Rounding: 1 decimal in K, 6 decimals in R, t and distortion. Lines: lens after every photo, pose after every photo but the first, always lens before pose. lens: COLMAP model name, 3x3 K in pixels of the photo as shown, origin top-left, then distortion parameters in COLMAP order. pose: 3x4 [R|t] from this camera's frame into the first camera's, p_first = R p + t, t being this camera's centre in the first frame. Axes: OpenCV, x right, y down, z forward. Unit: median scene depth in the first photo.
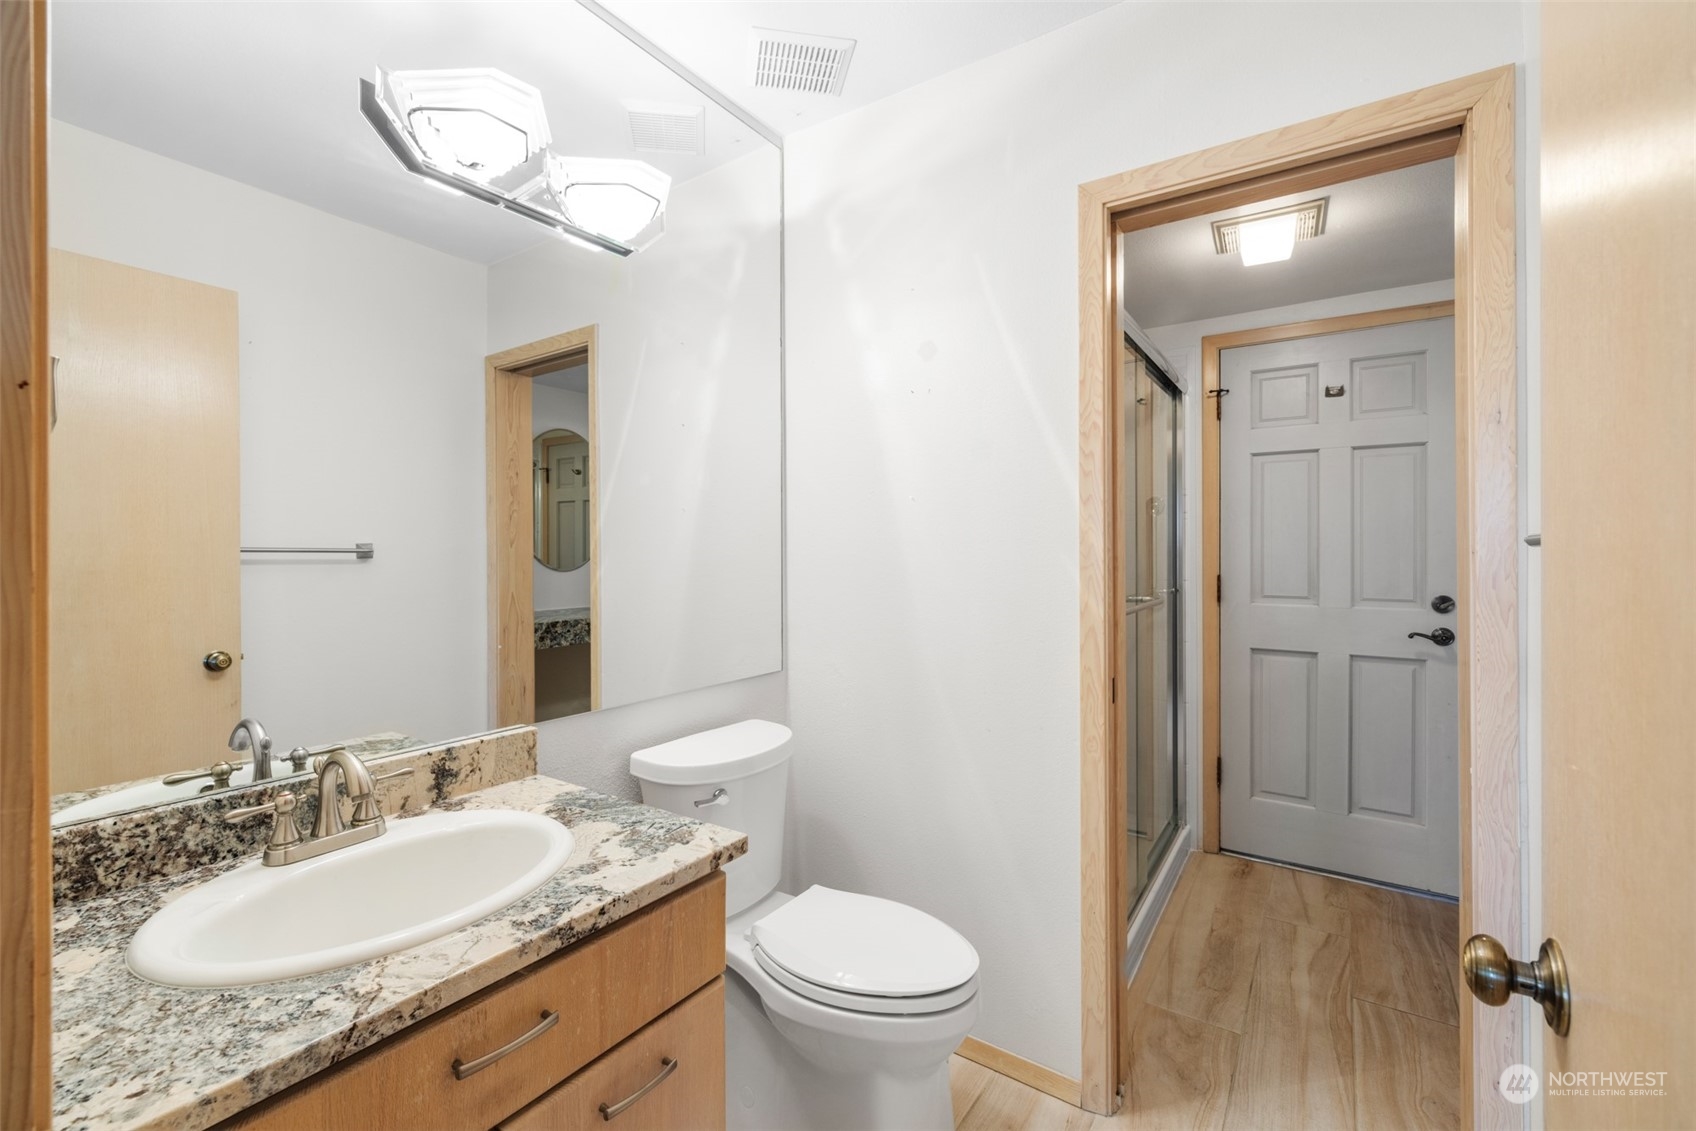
lens RADIAL K [[711.1, 0, 845.3], [0, 711.1, 554.3], [0, 0, 1]] dist [0.000792, 0.000071]
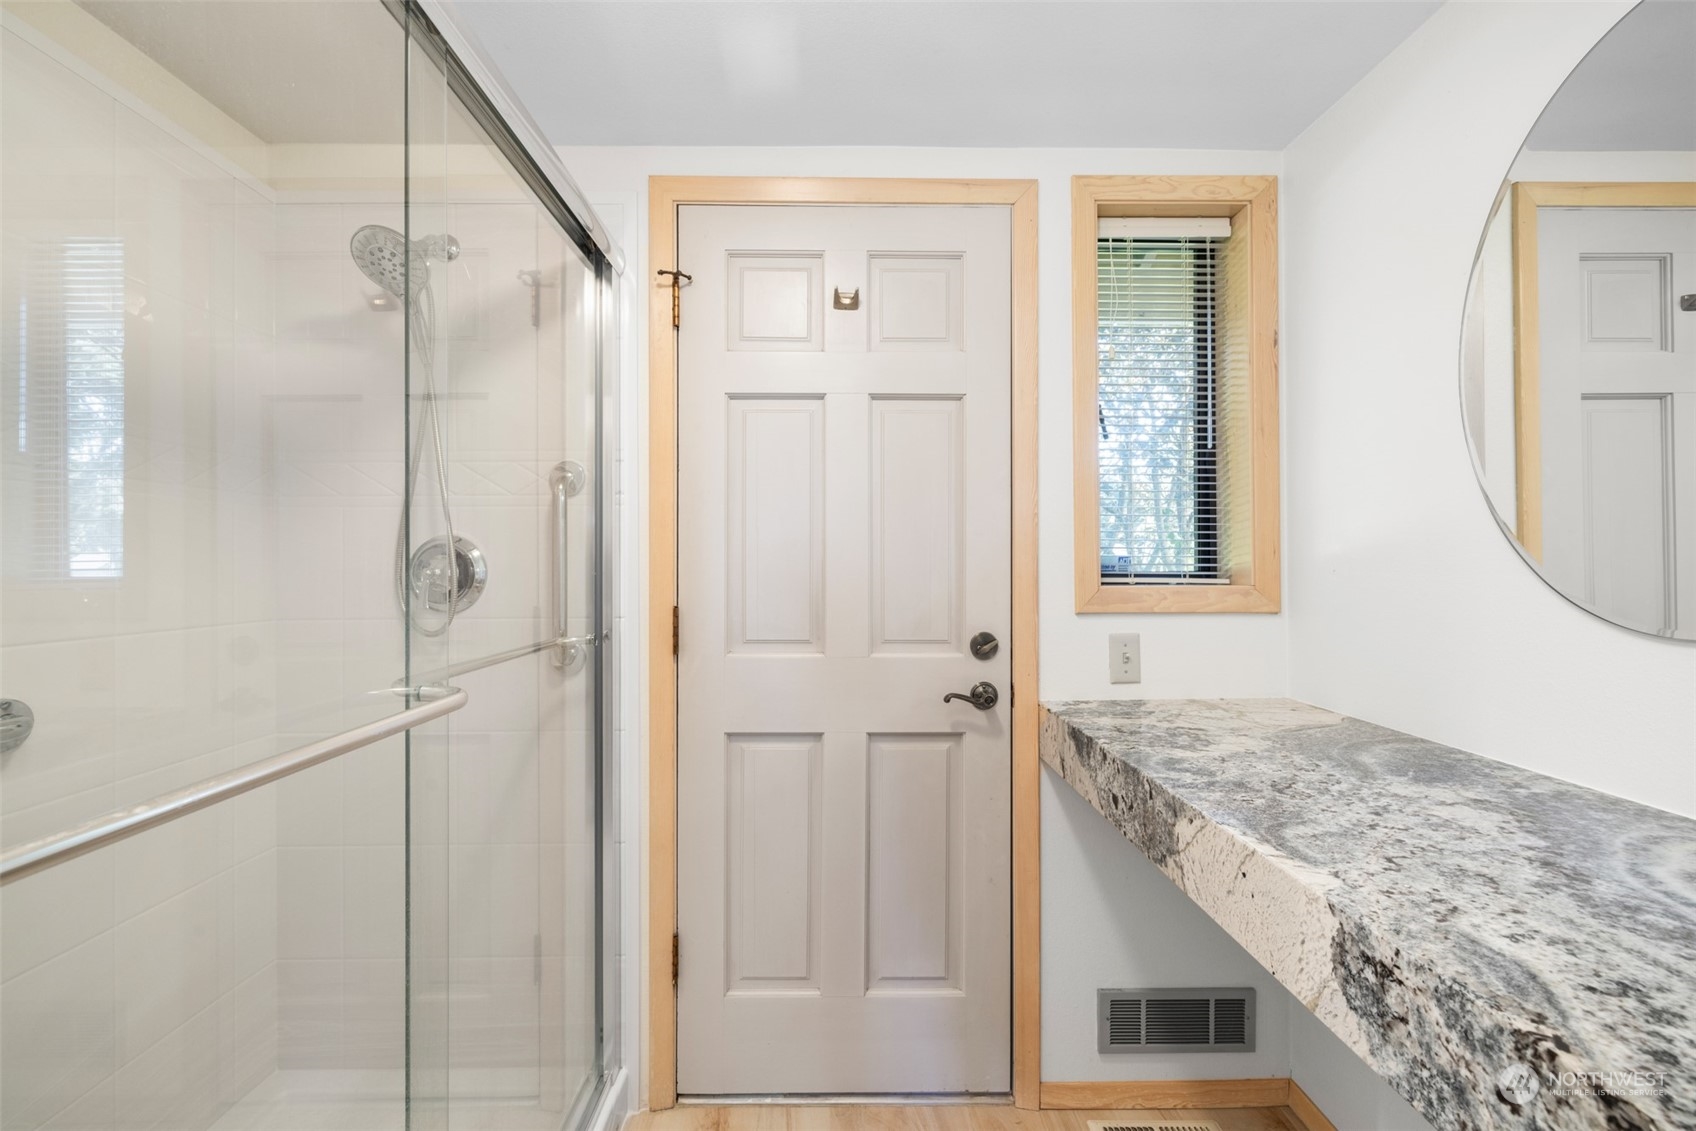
lens RADIAL K [[711.1, 0, 845.9], [0, 711.1, 562.4], [0, 0, 1]] dist [0.000792, 0.000071]
pose [[0.821046, 0.002199, 0.570857, 0.332095], [-0.000126, 0.999993, -0.003671, -0.003282], [-0.570861, 0.002942, 0.821041, 0.488980]]
